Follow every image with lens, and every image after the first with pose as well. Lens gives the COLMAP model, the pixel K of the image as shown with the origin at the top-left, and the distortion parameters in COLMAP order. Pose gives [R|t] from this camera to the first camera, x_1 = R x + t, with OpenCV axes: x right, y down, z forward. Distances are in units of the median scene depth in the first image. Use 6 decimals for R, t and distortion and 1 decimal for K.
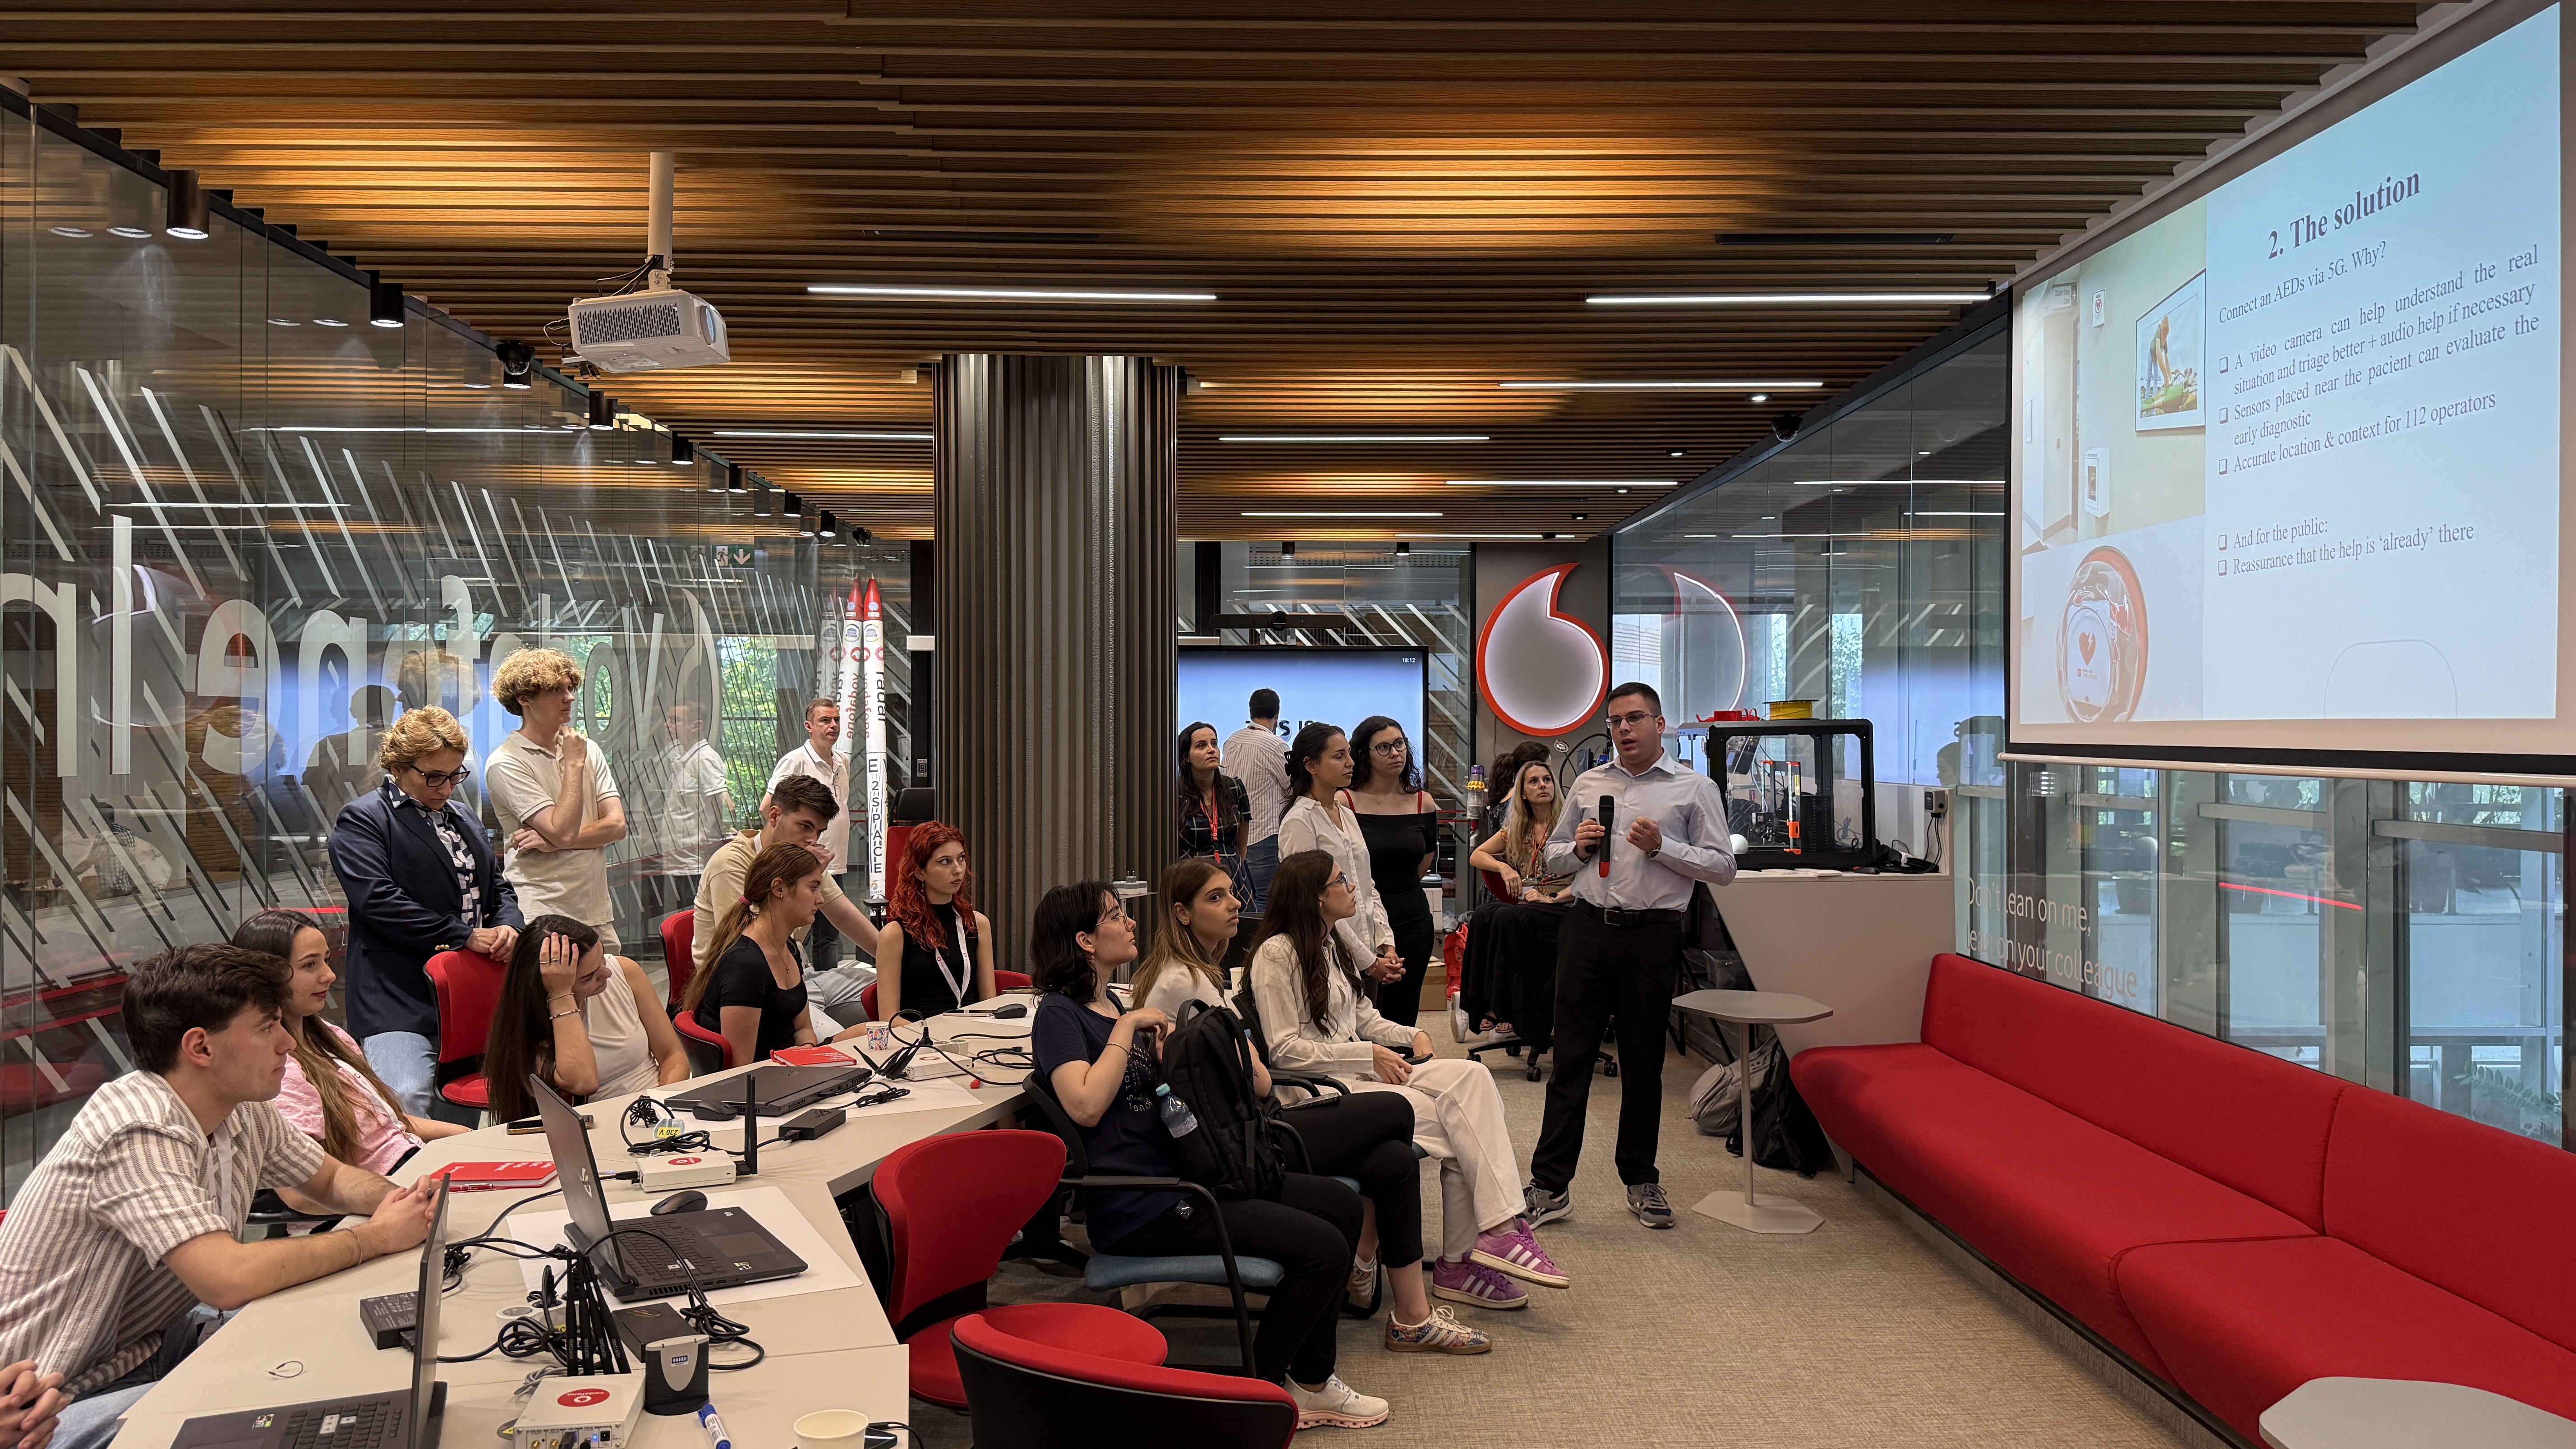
lens RADIAL K [[1793.0, 0, 1284.7], [0, 1793.0, 728.4], [0, 0, 1]] dist [0.109682, -0.150655]
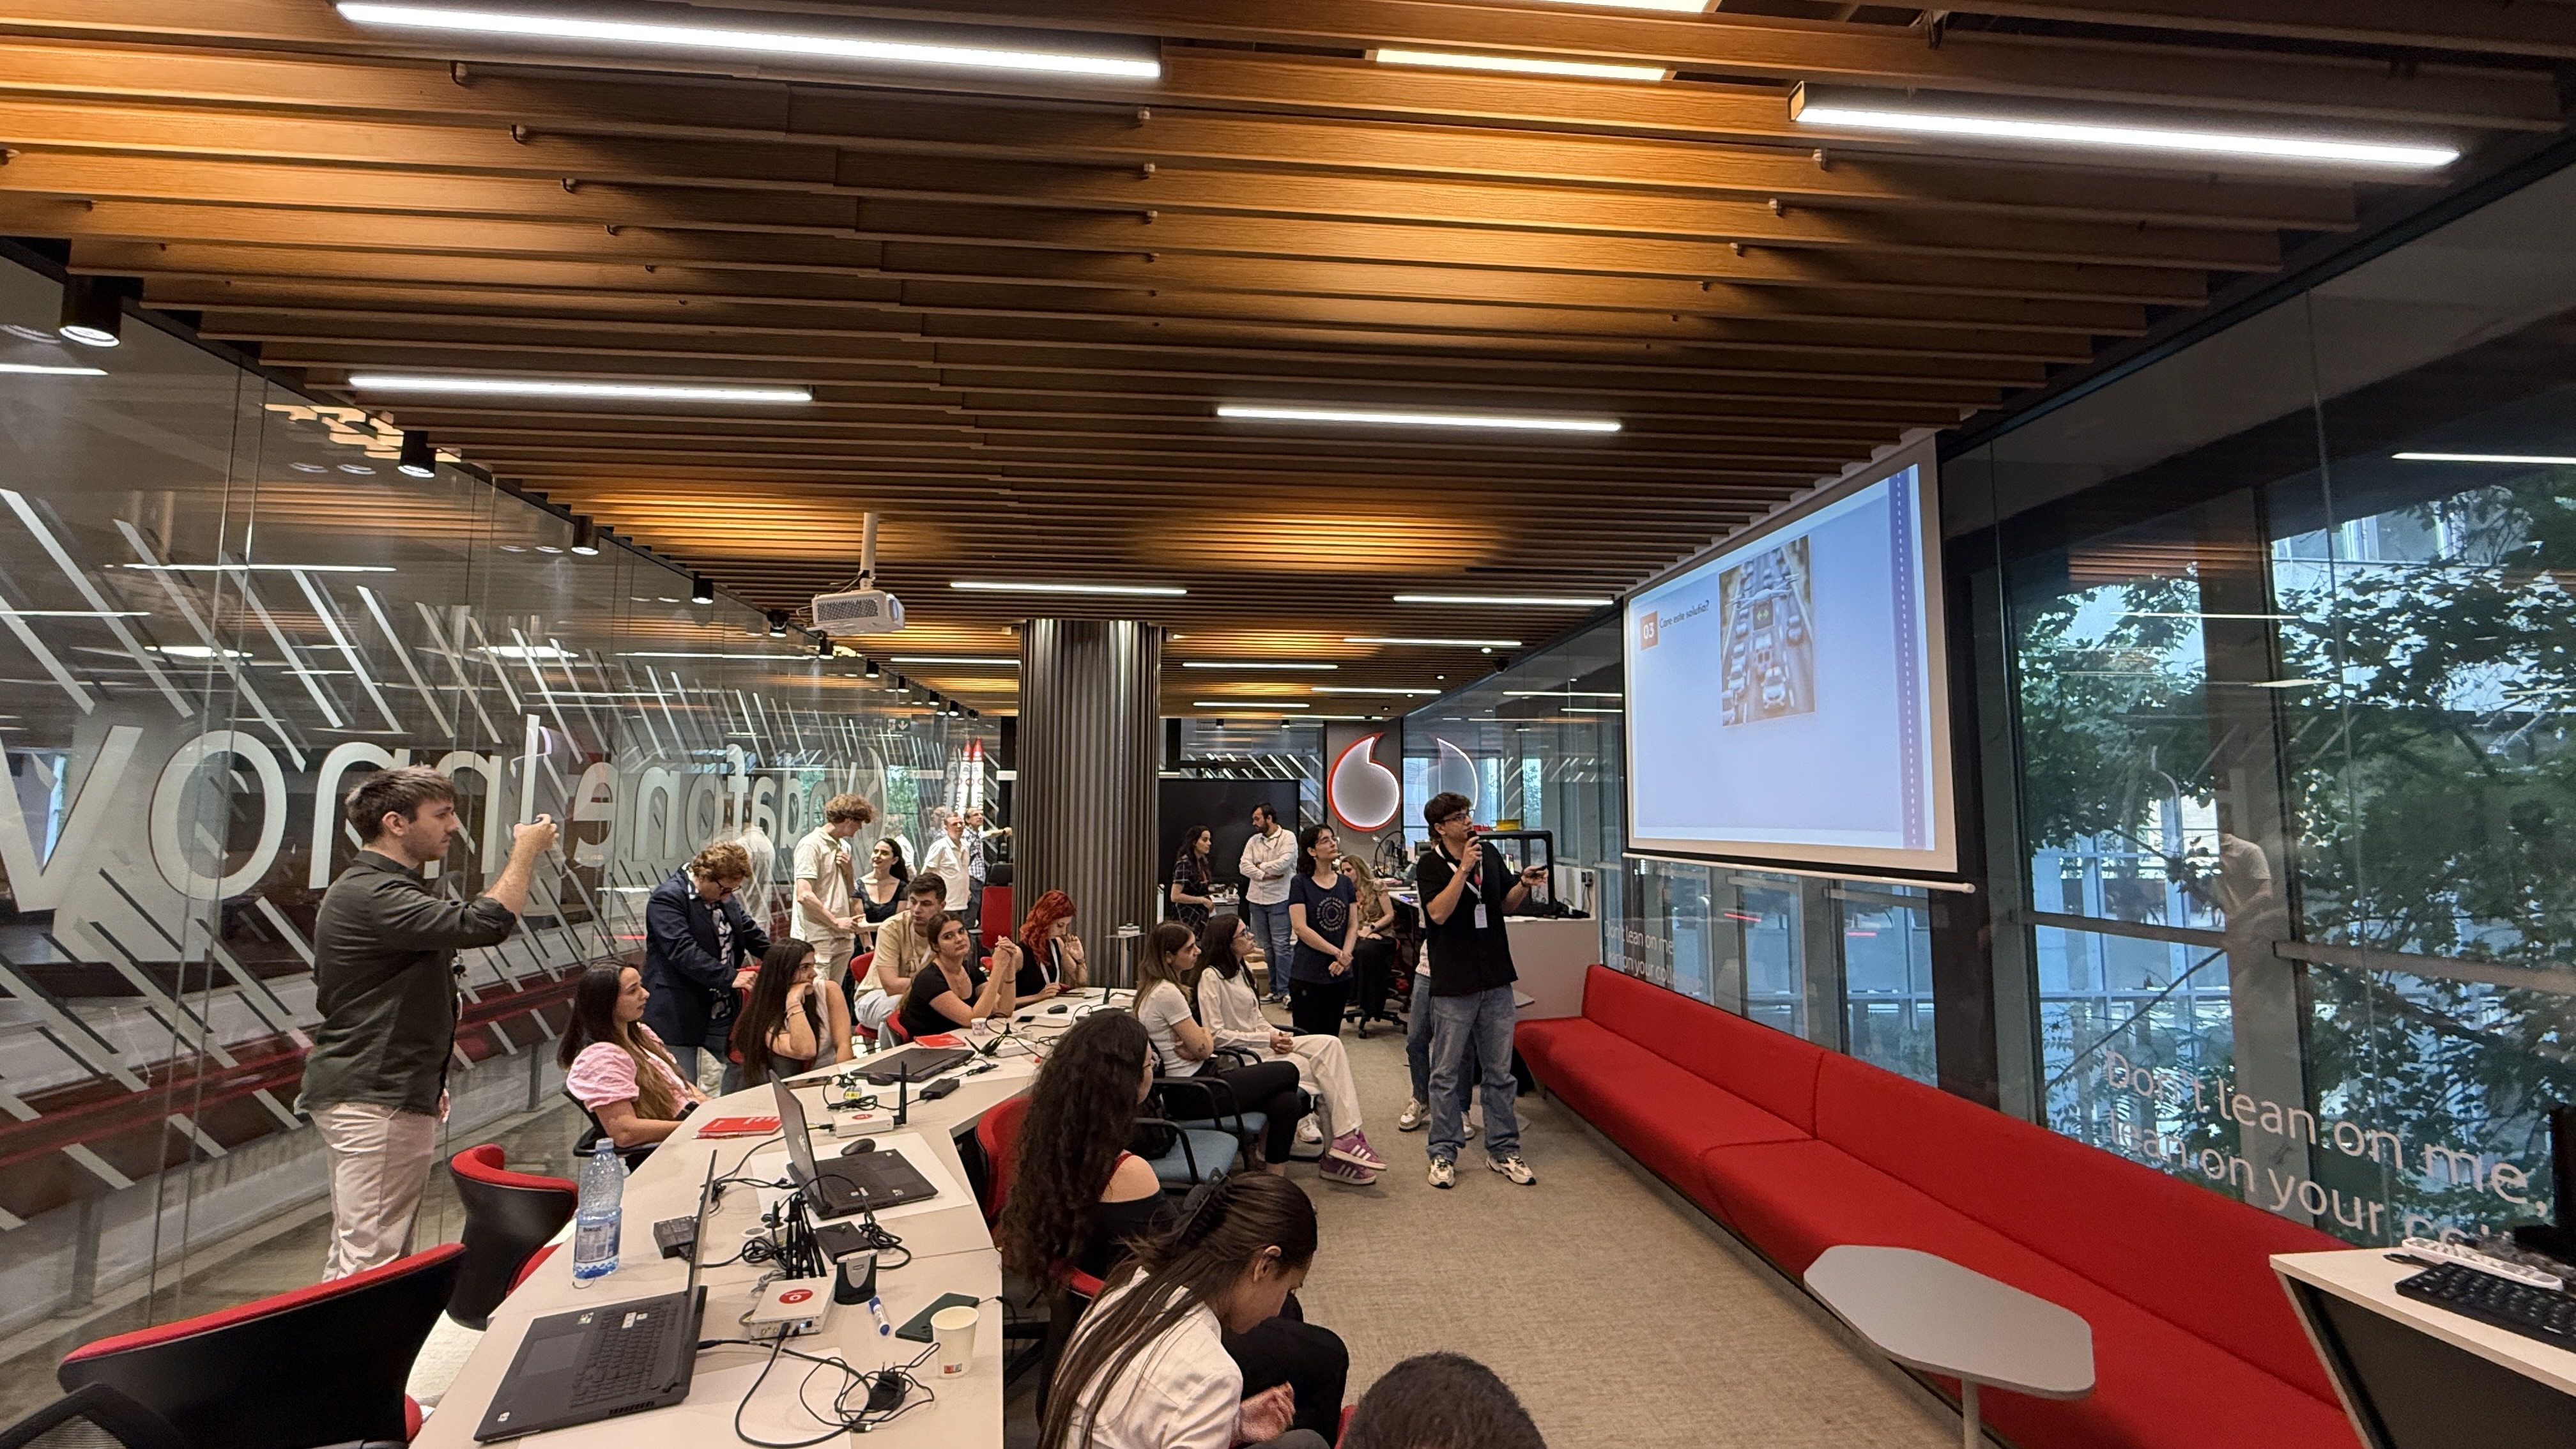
lens RADIAL K [[1021.7, 0, 1278.9], [0, 1021.7, 725.9], [0, 0, 1]] dist [0.002142, -0.000236]
pose [[0.997871, 0.009710, 0.064495, -0.010431], [-0.004029, 0.996144, -0.087644, -0.022110], [-0.065098, 0.087198, 0.994062, 0.016276]]
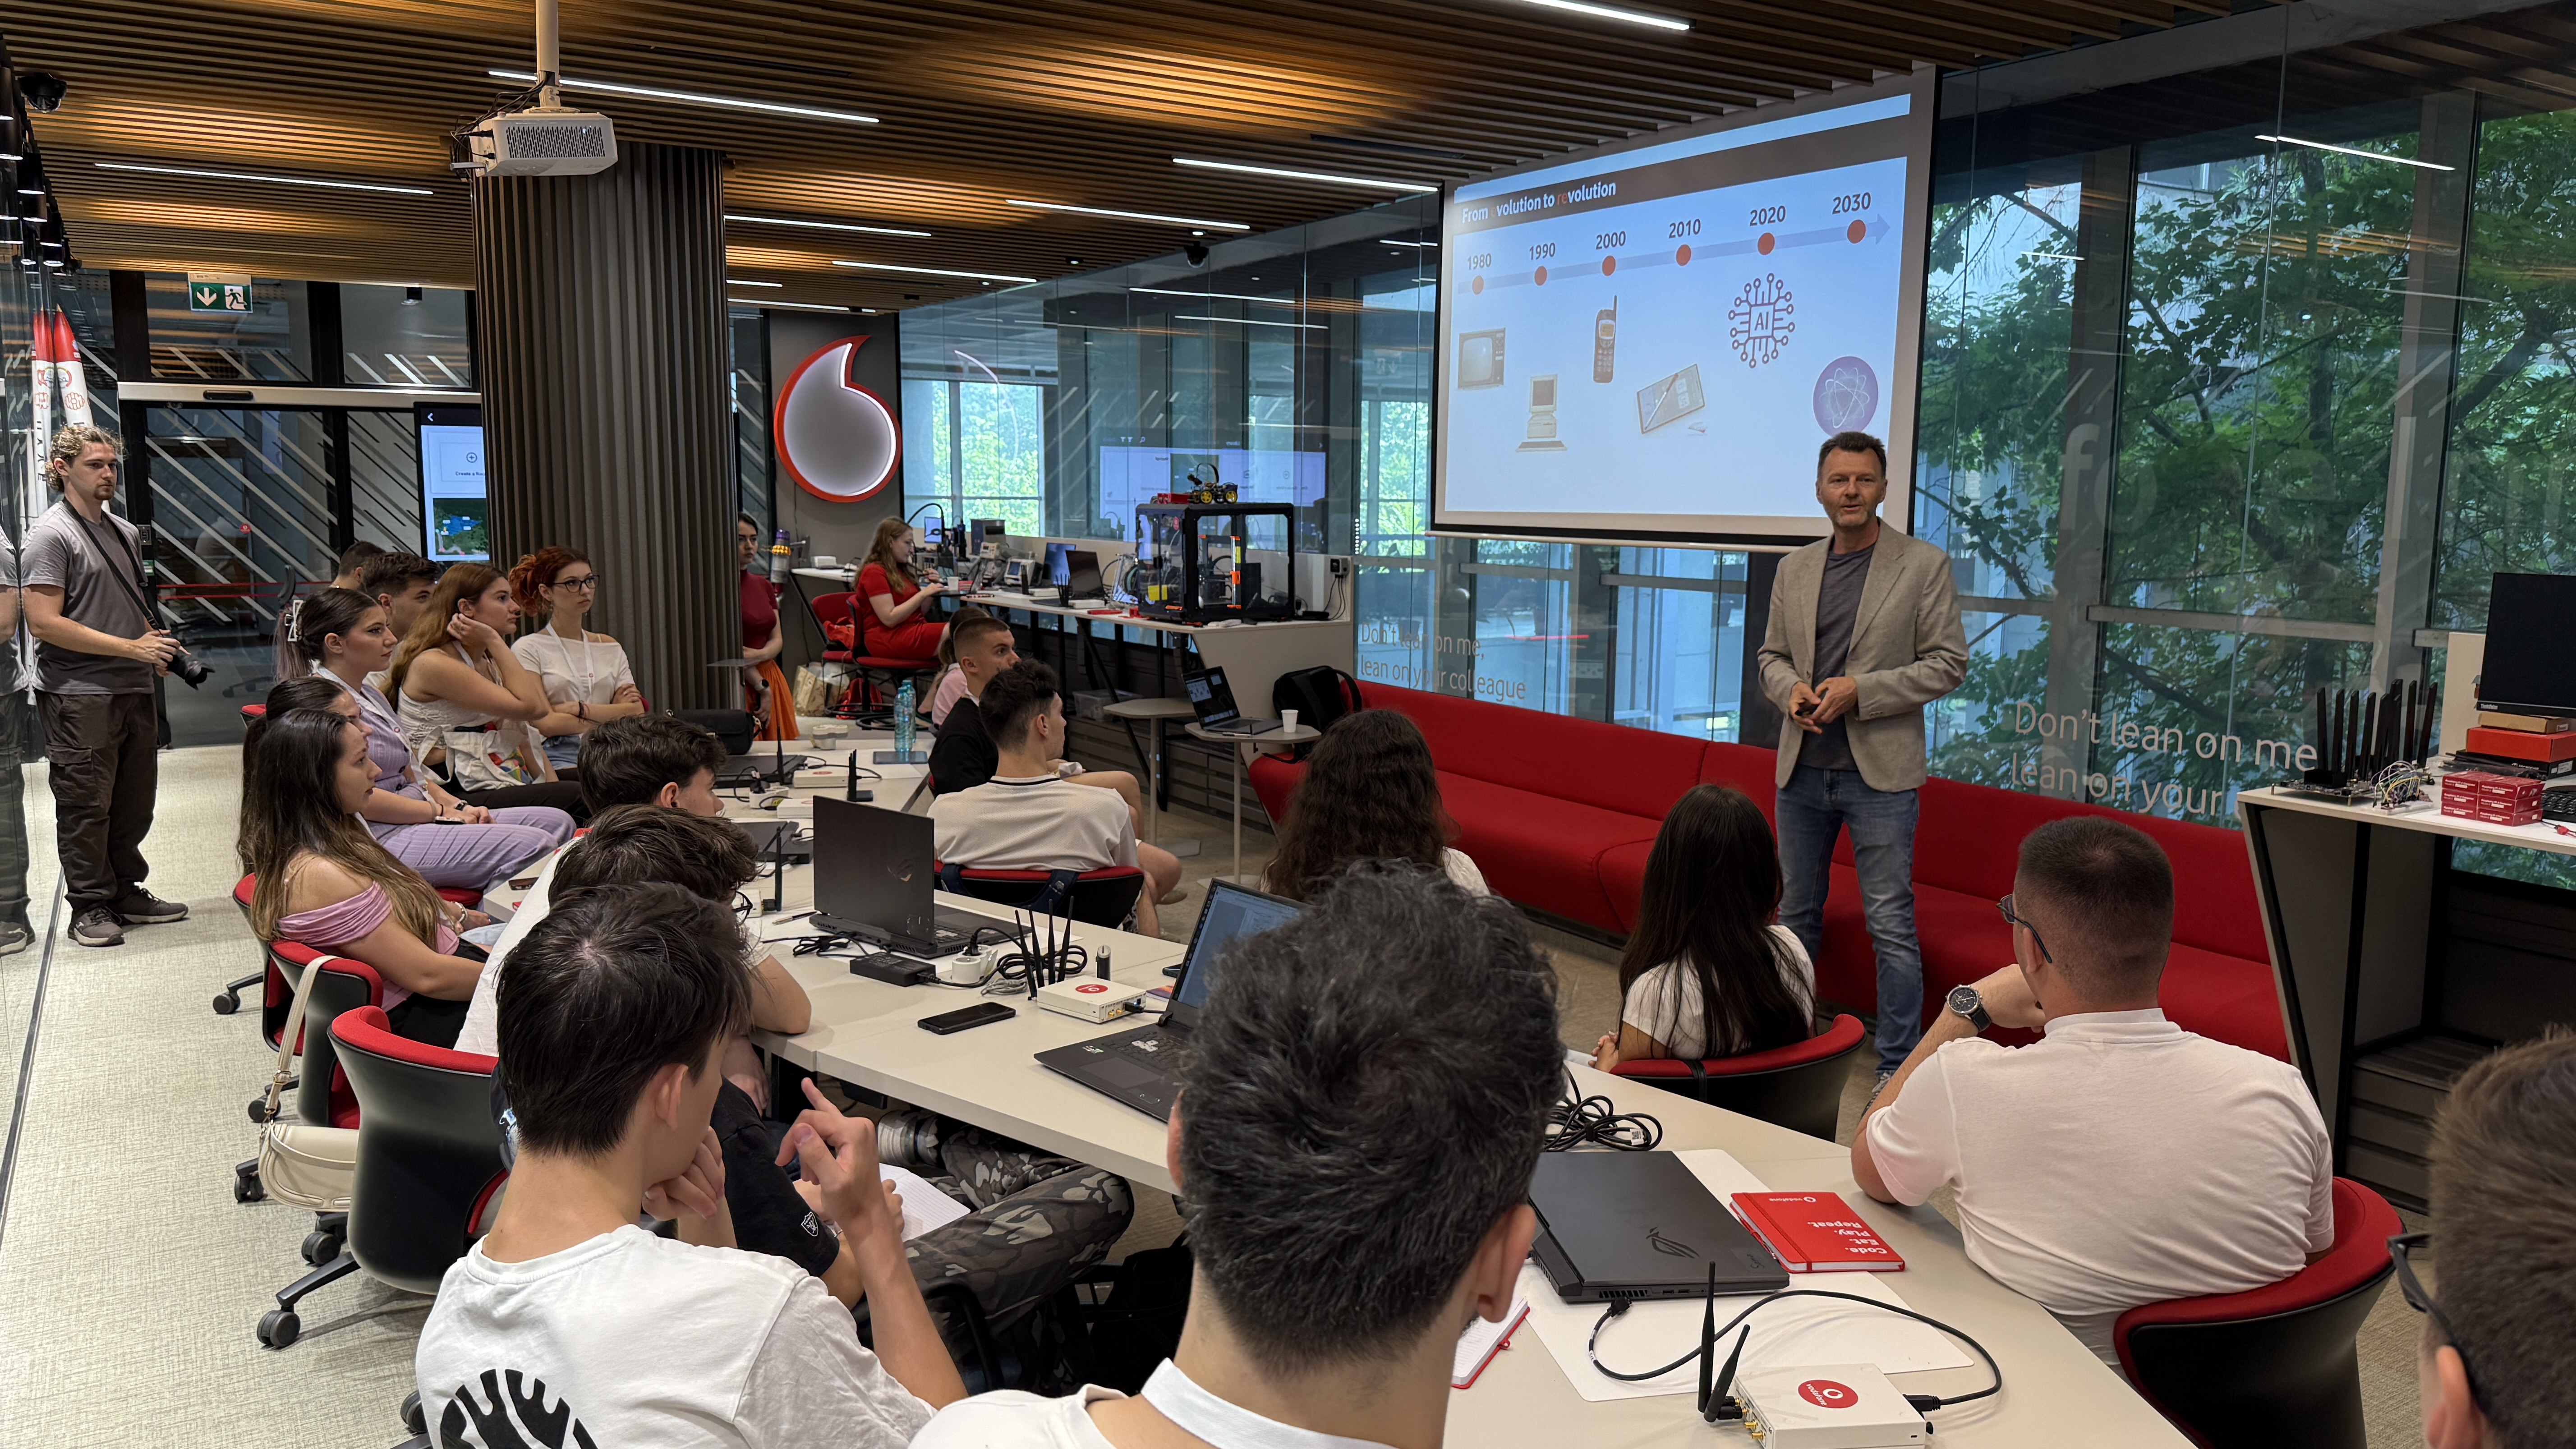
lens RADIAL K [[1801.8, 0, 1295.6], [0, 1801.8, 716.7], [0, 0, 1]] dist [0.116032, -0.174126]
pose [[0.856043, -0.058414, 0.513594, -0.407456], [-0.009513, 0.991646, 0.128641, -0.022615], [-0.516818, -0.115009, 0.848335, -0.127126]]
